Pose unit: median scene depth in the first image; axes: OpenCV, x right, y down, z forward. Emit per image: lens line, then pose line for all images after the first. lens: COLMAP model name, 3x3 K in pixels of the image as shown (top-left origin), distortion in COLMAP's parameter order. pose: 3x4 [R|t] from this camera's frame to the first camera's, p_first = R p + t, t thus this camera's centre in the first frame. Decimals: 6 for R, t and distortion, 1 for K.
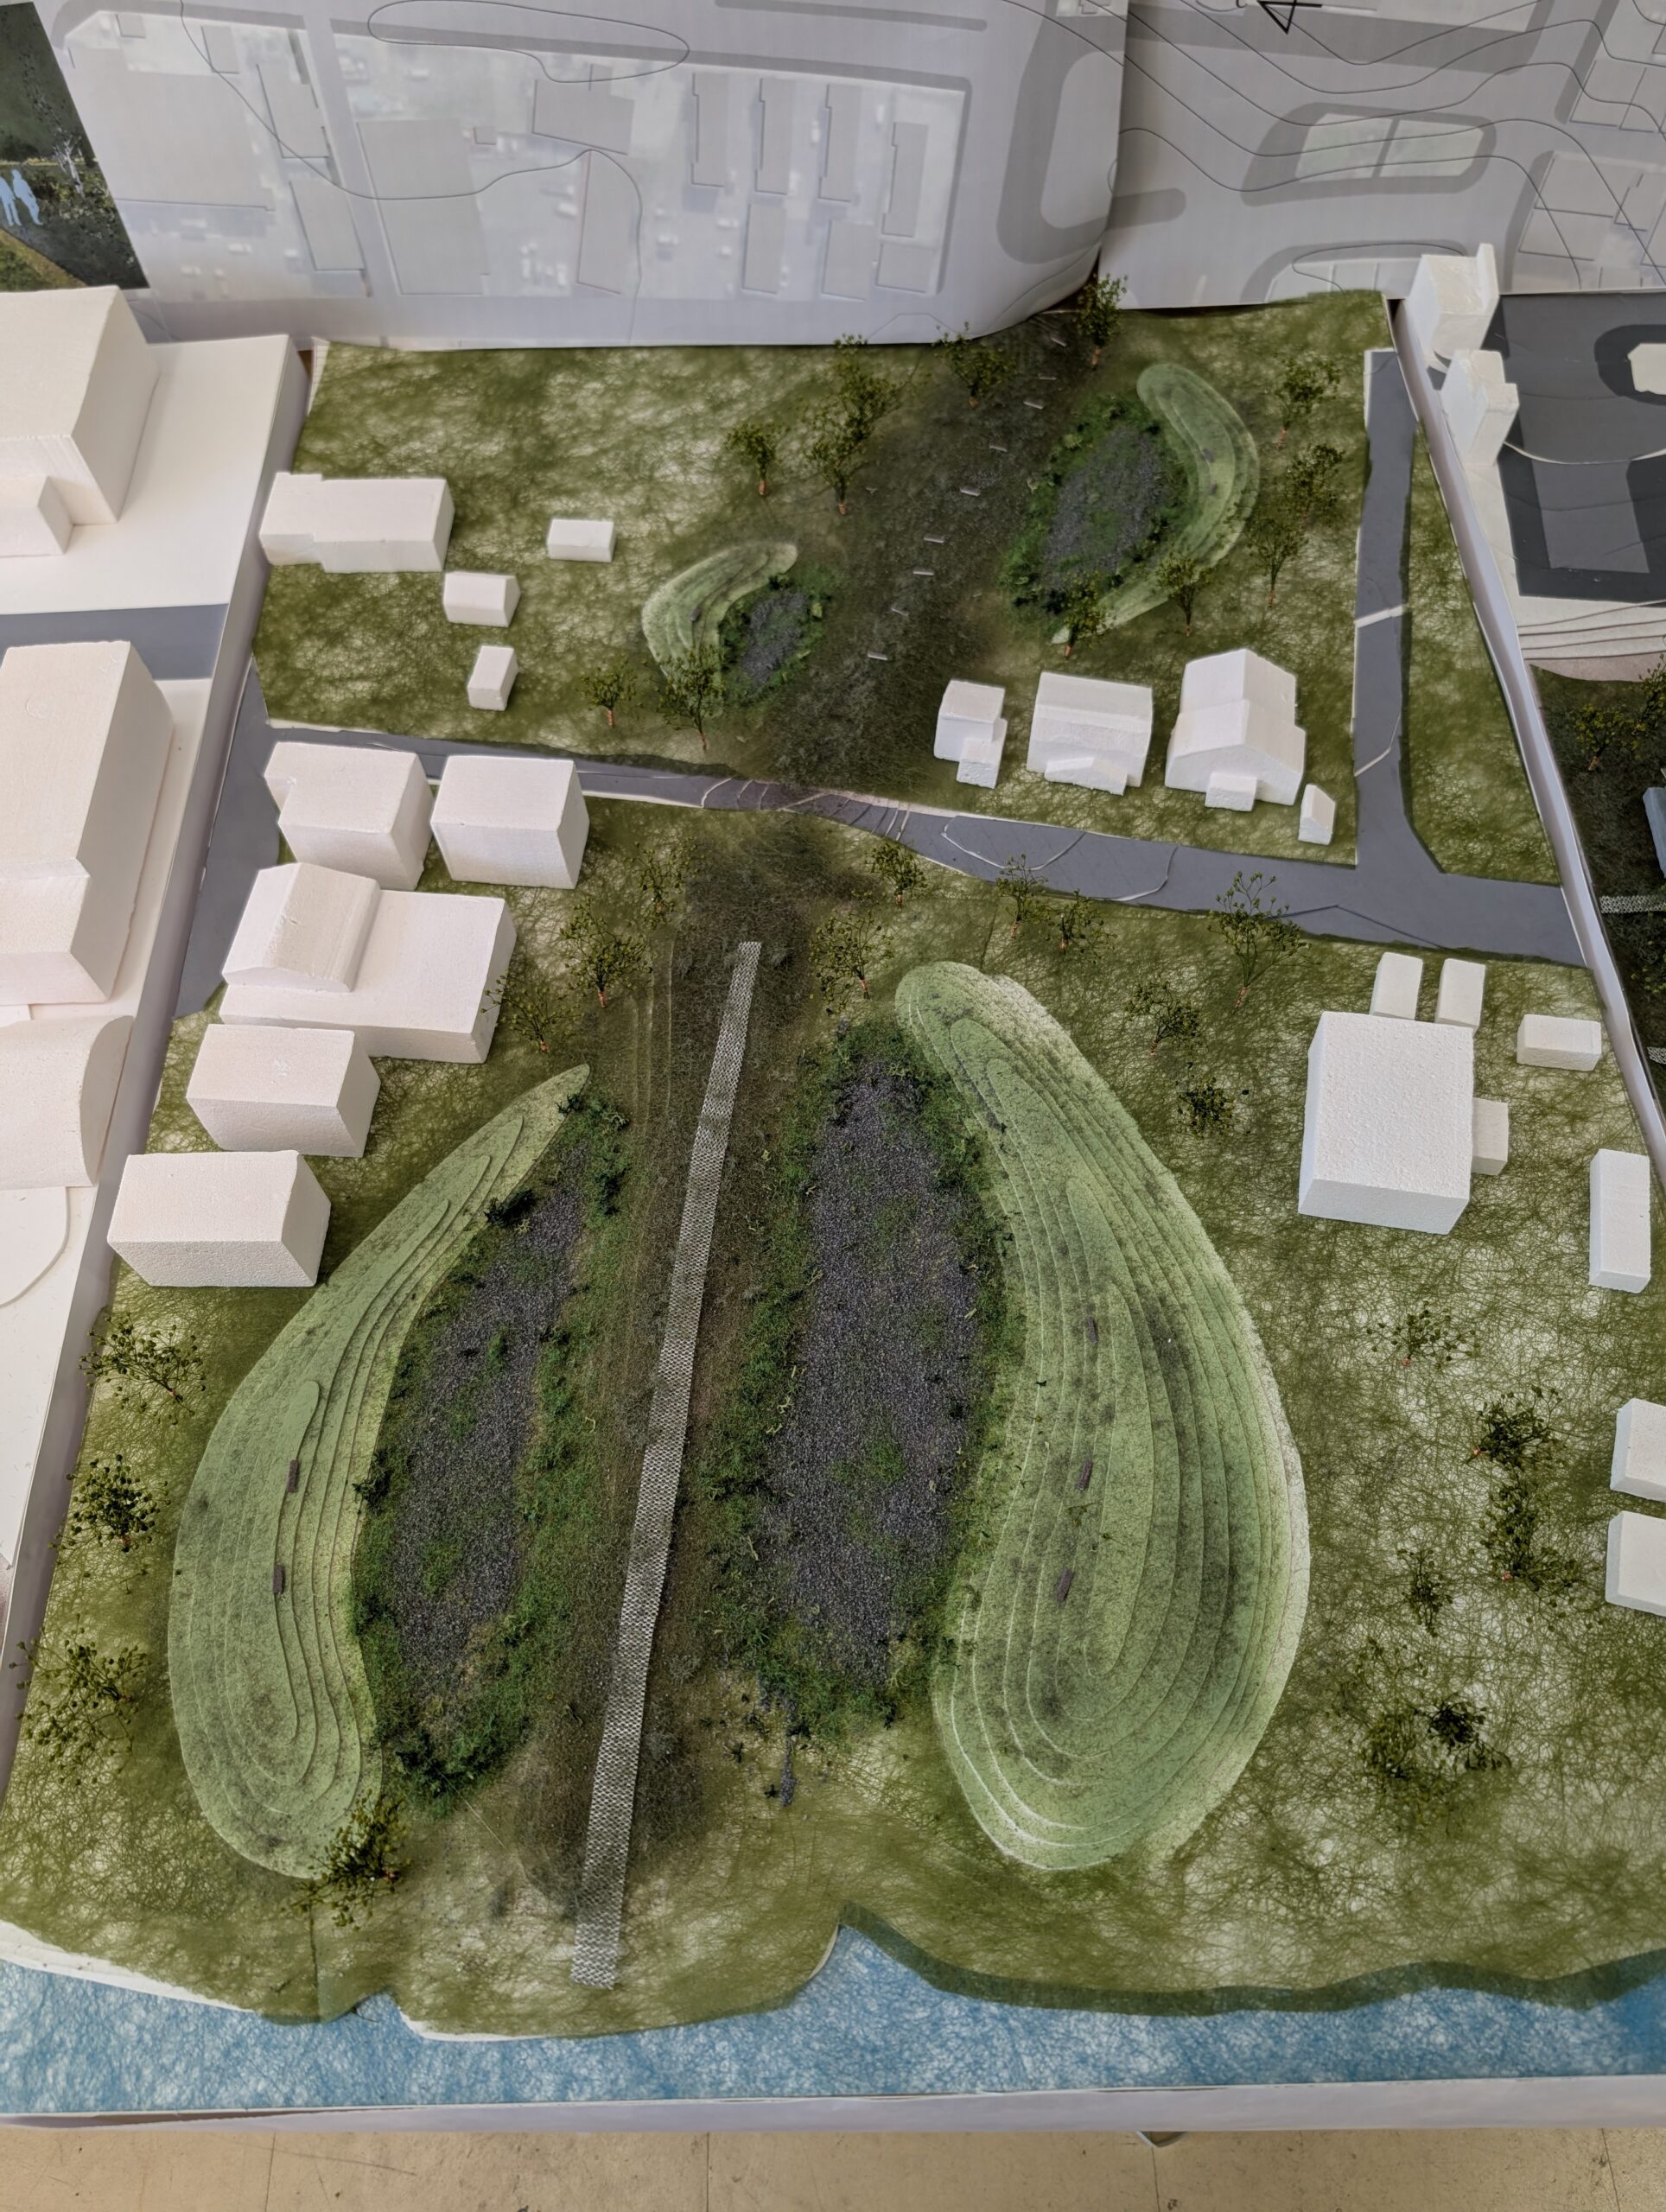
lens RADIAL K [[1565.1, 0, 833.0], [0, 1565.1, 1106.0], [0, 0, 1]] dist [-0.014804, -0.005210]
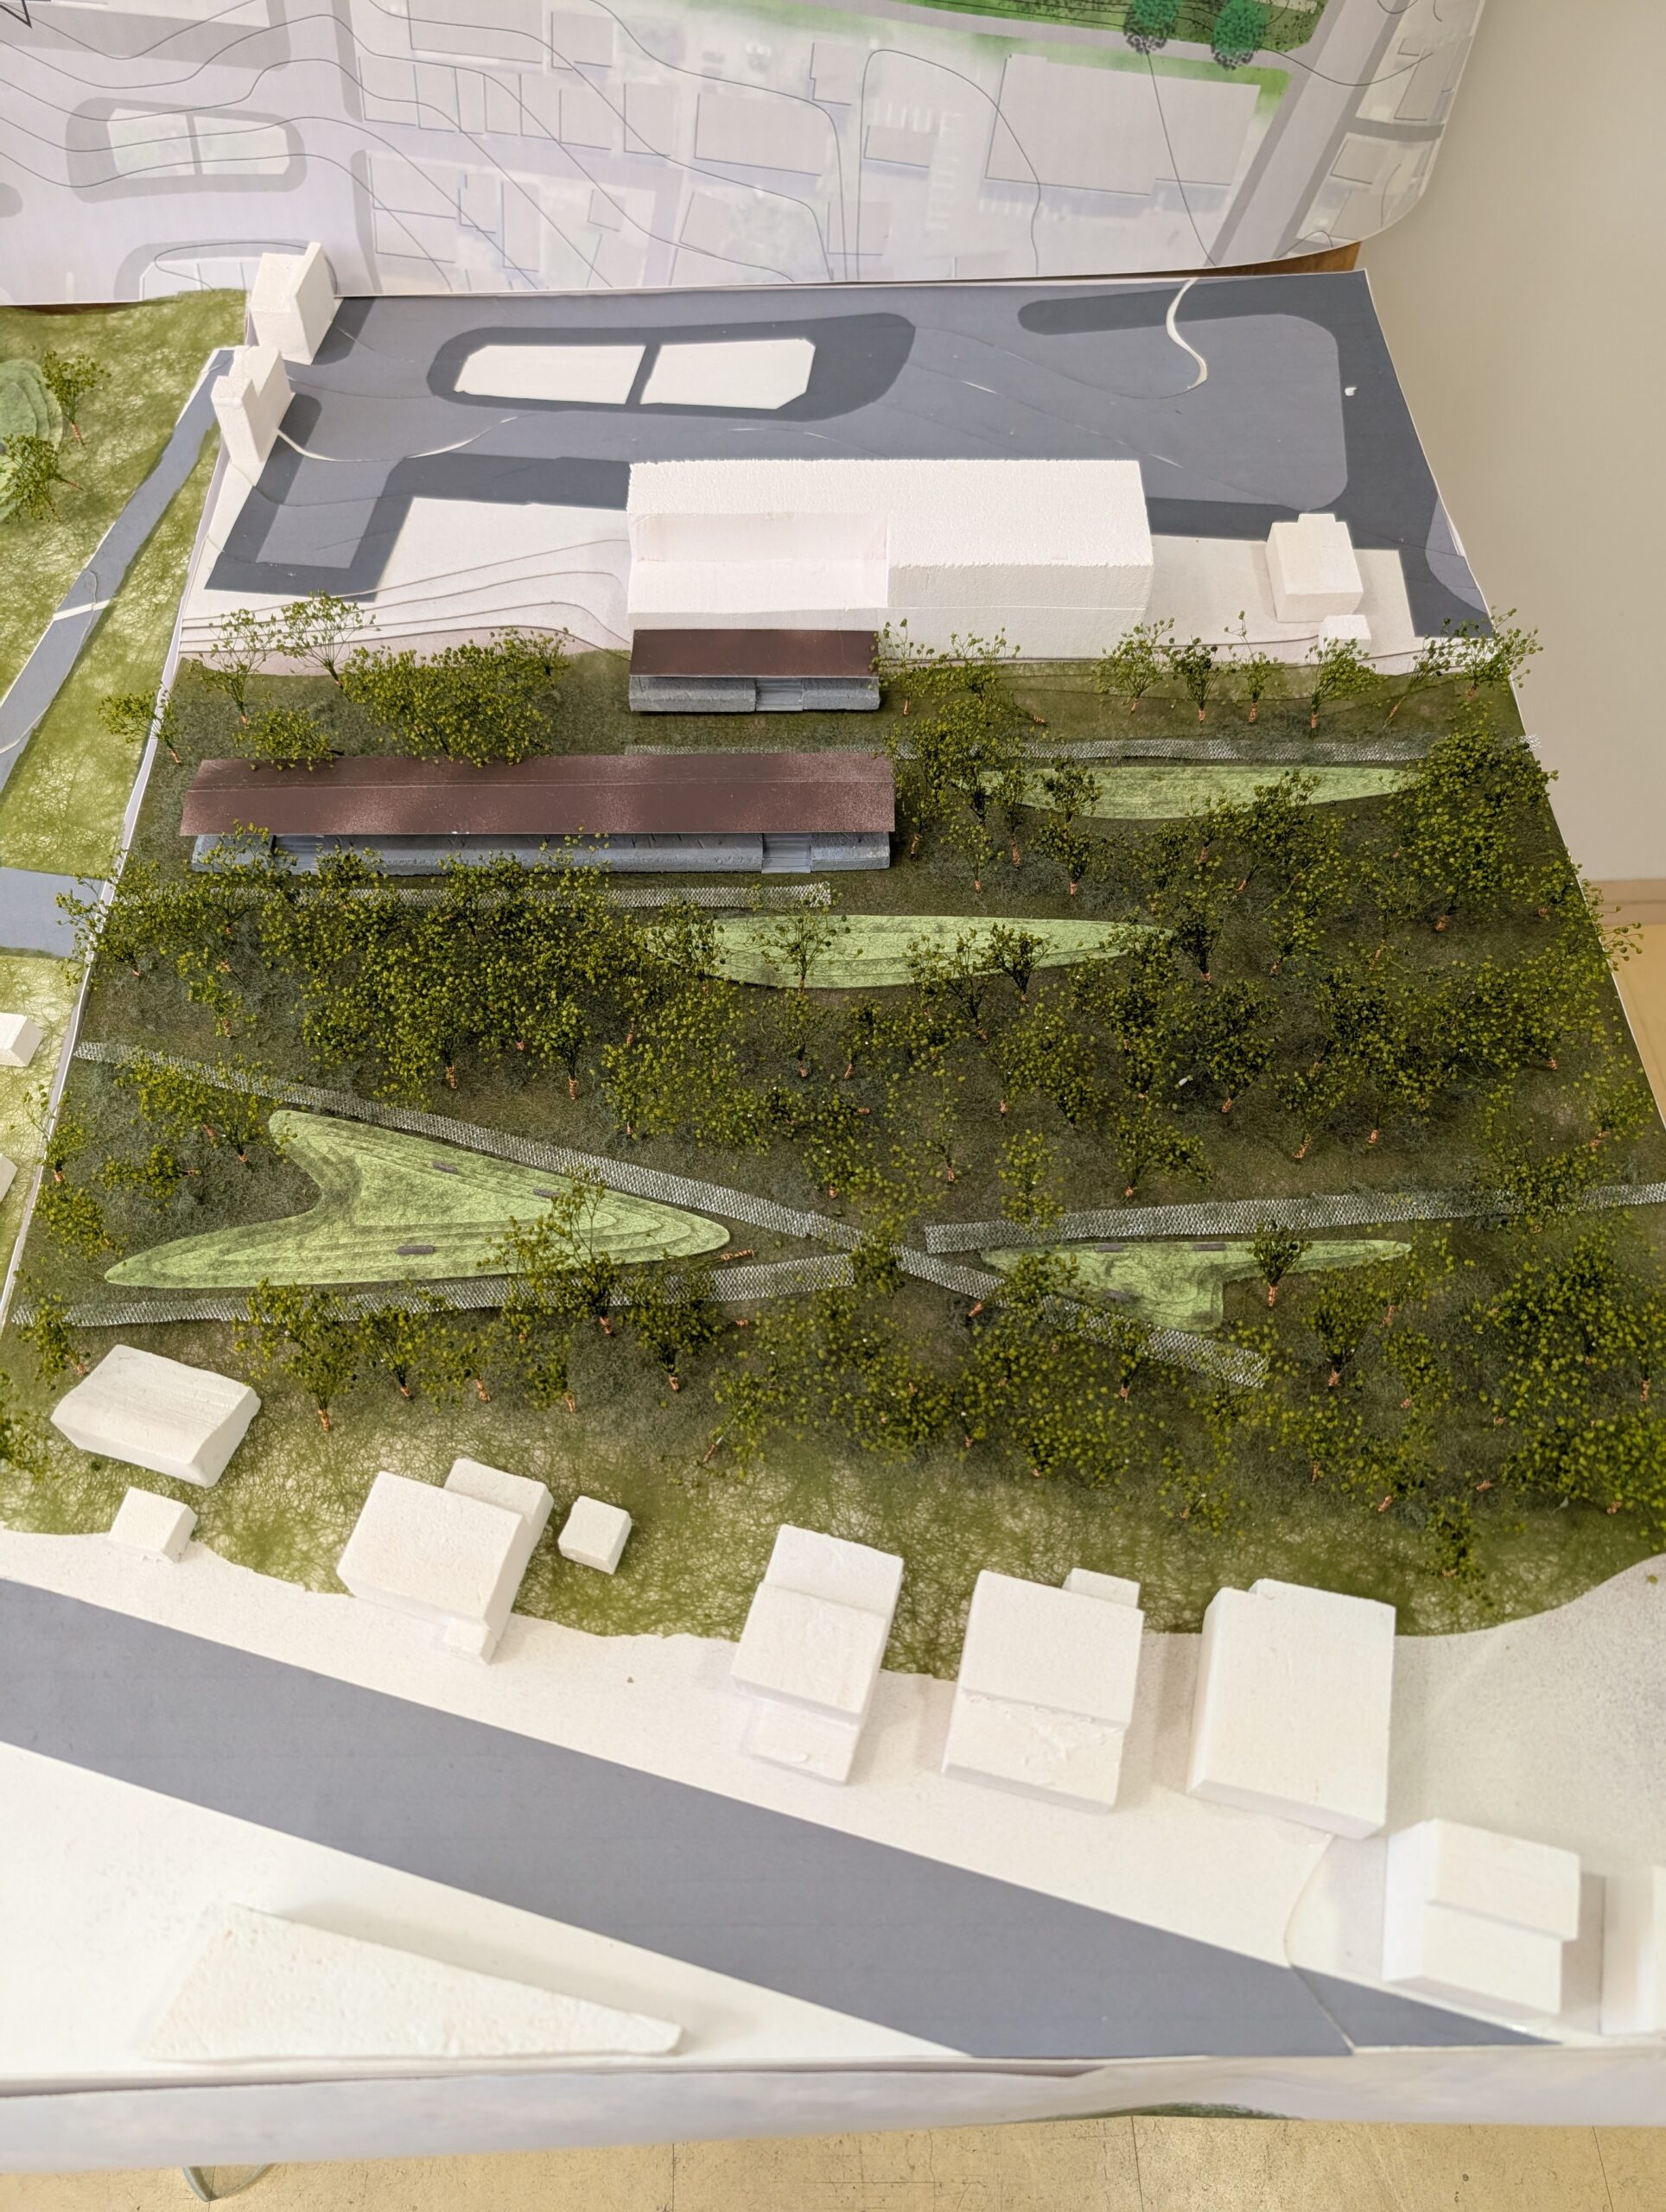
lens RADIAL K [[1565.1, 0, 833.0], [0, 1565.1, 1106.0], [0, 0, 1]] dist [-0.014804, -0.005210]
pose [[0.999241, 0.009247, 0.037845, 0.722290], [-0.008284, 0.999640, -0.025520, 0.017057], [-0.038067, 0.025187, 0.998958, 0.012000]]
